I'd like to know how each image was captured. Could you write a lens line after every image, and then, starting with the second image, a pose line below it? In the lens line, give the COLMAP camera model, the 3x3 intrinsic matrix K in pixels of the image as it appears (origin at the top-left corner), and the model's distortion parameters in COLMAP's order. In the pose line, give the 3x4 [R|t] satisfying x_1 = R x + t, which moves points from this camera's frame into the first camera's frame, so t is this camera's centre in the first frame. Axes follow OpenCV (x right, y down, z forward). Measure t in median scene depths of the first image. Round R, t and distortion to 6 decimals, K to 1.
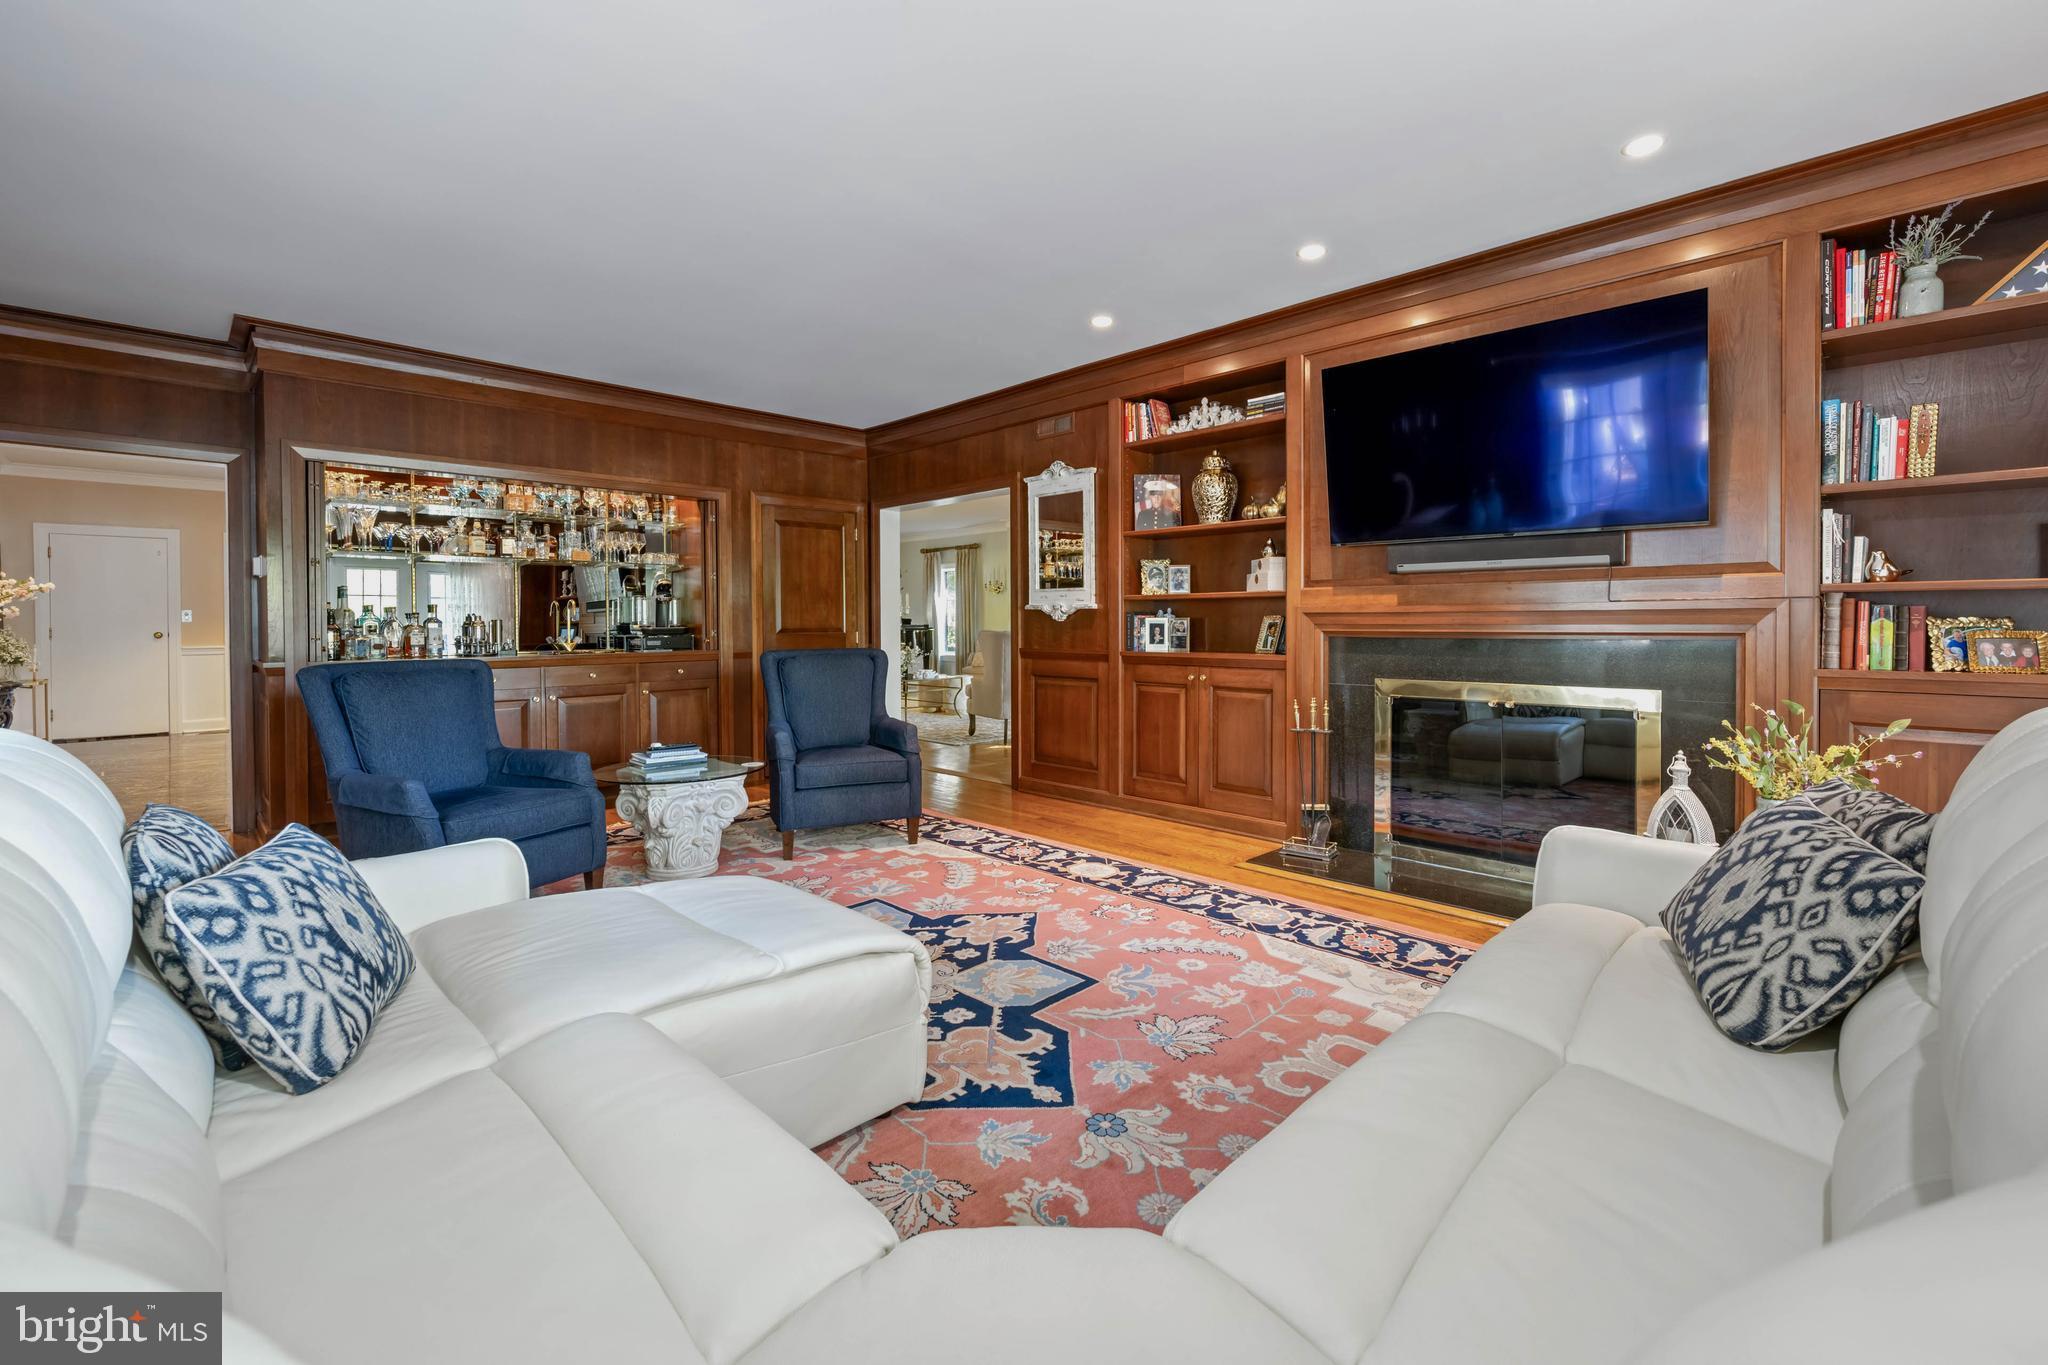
lens RADIAL K [[879.9, 0, 1026.3], [0, 879.9, 630.5], [0, 0, 1]] dist [-0.000386, -0.000143]
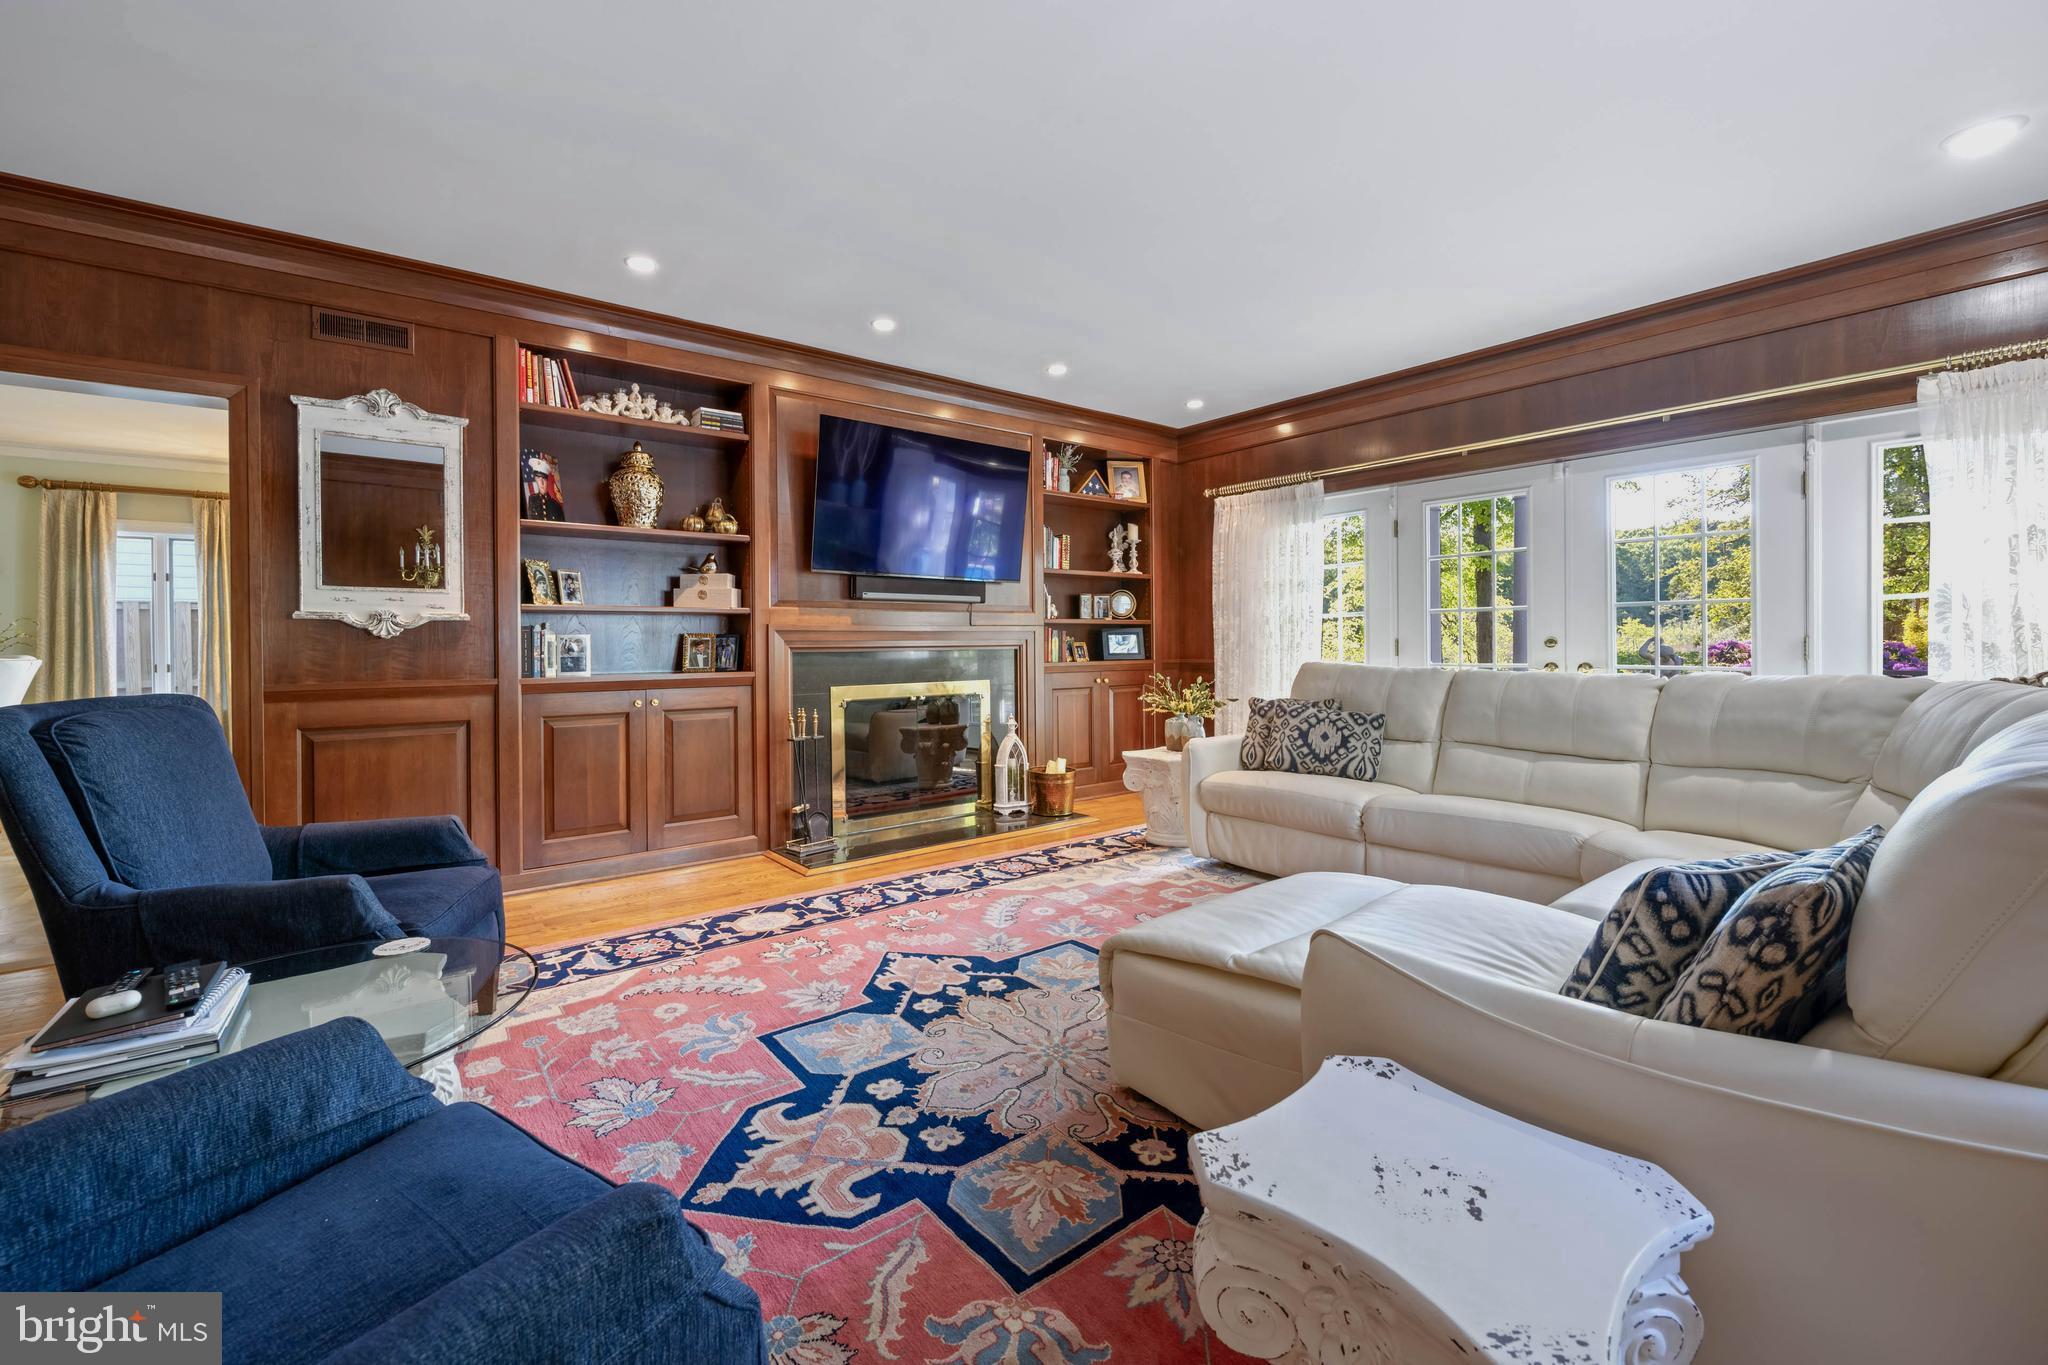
lens RADIAL K [[849.7, 0, 1013.8], [0, 849.7, 642.5], [0, 0, 1]] dist [-0.000032, 0.000062]
pose [[0.108618, -0.000881, 0.994083, -0.945157], [0.015270, 0.999883, -0.000782, -0.000089], [-0.993966, 0.015265, 0.108619, 0.846188]]
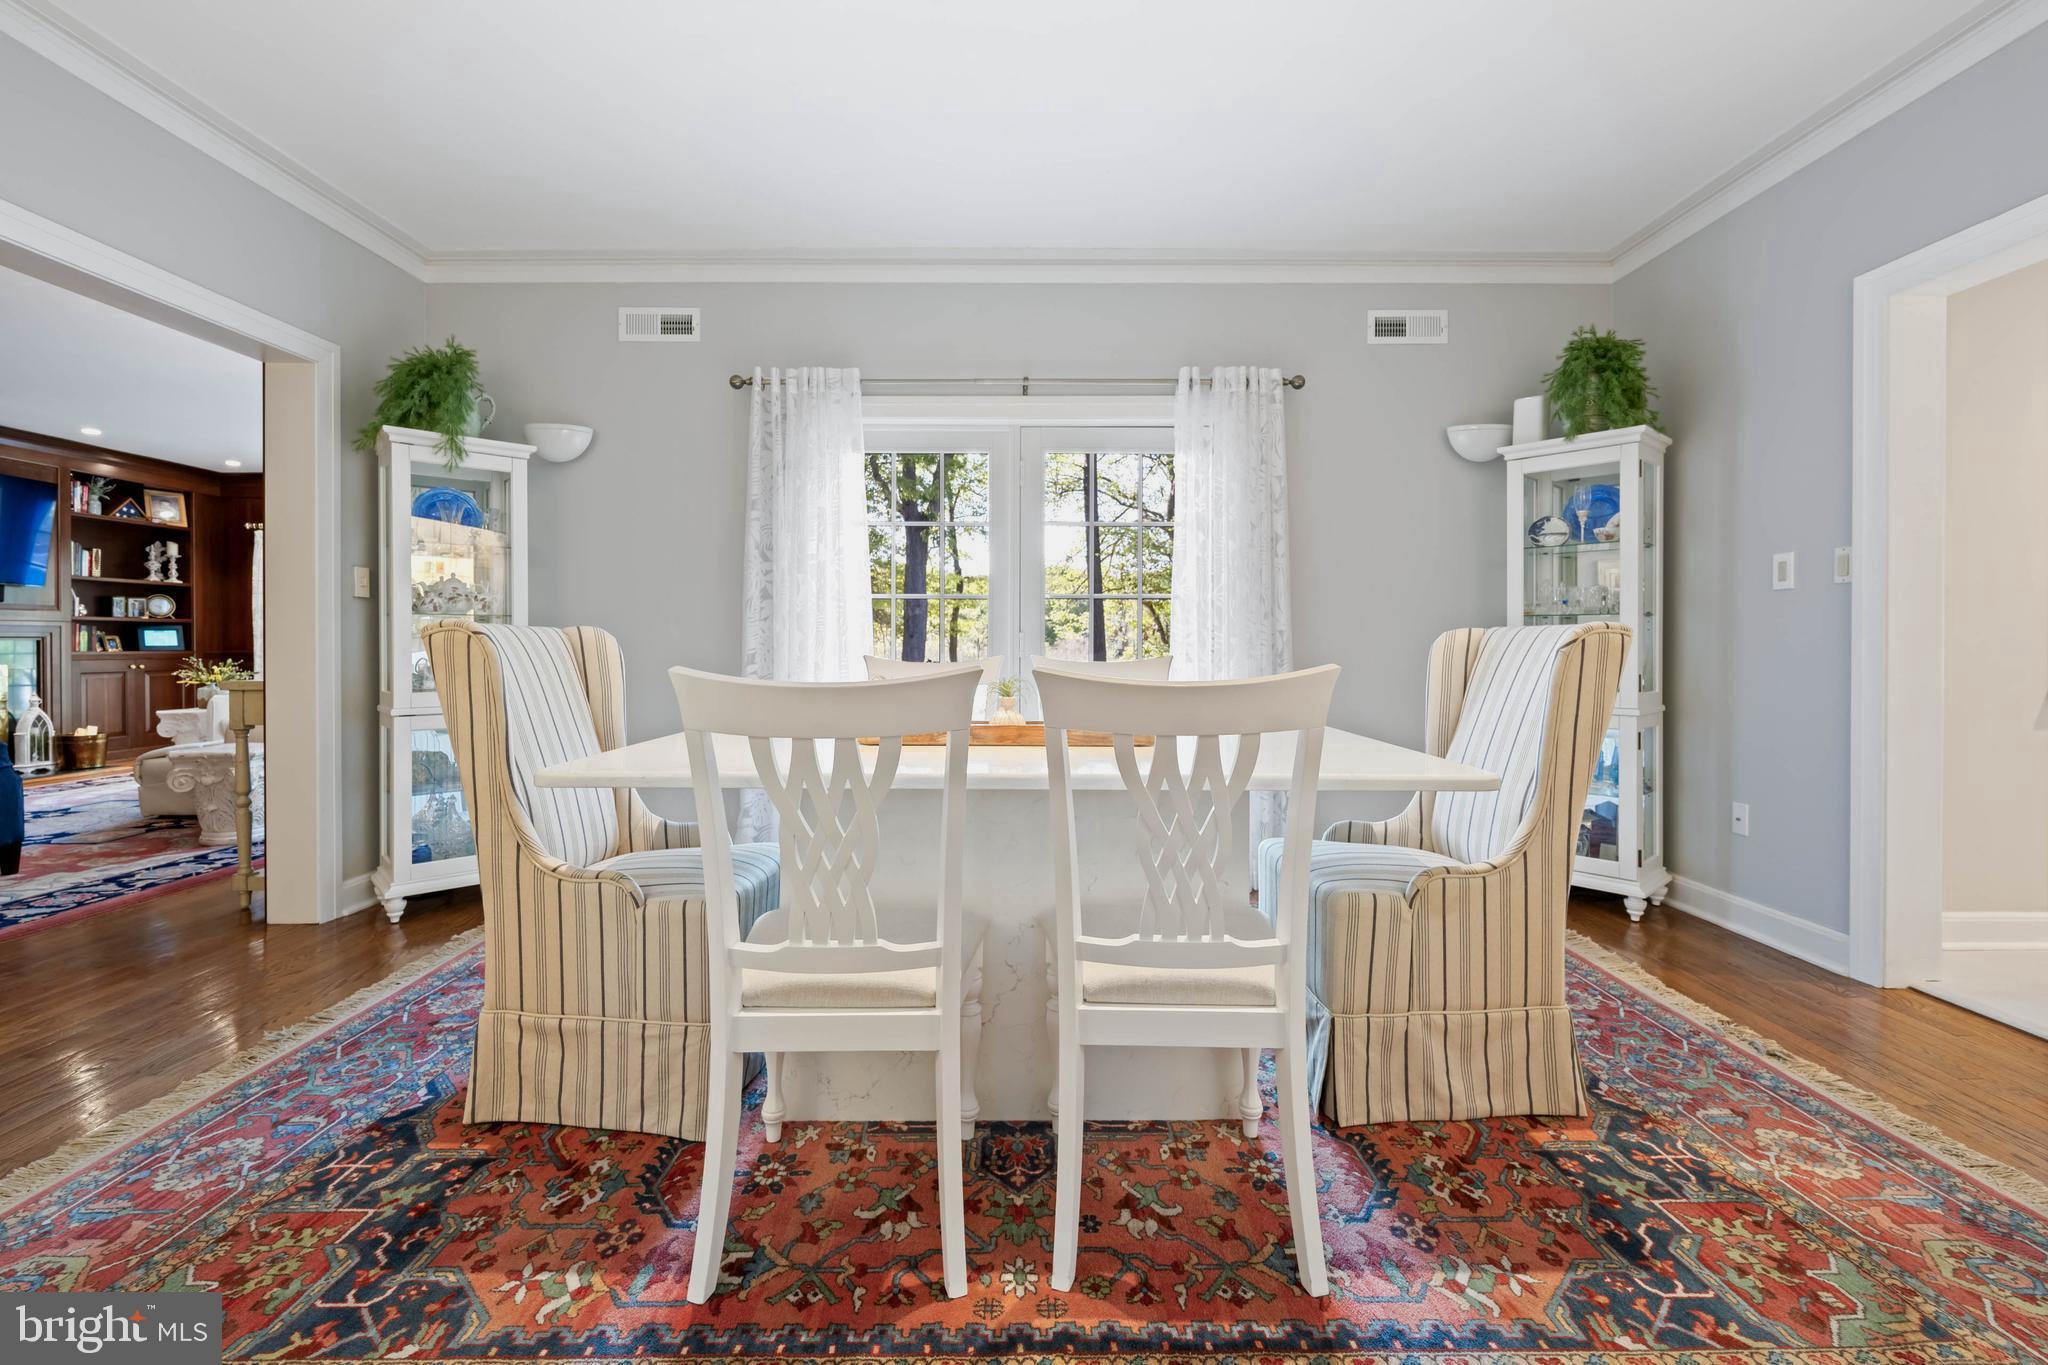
lens RADIAL K [[880.3, 0, 1024.1], [0, 880.3, 644.4], [0, 0, 1]] dist [-0.001502, -0.000281]
pose [[-0.706218, -0.000358, 0.707994, -2.573516], [0.007520, 0.999940, 0.008006, 0.023955], [-0.707954, 0.010978, -0.706173, 0.835640]]
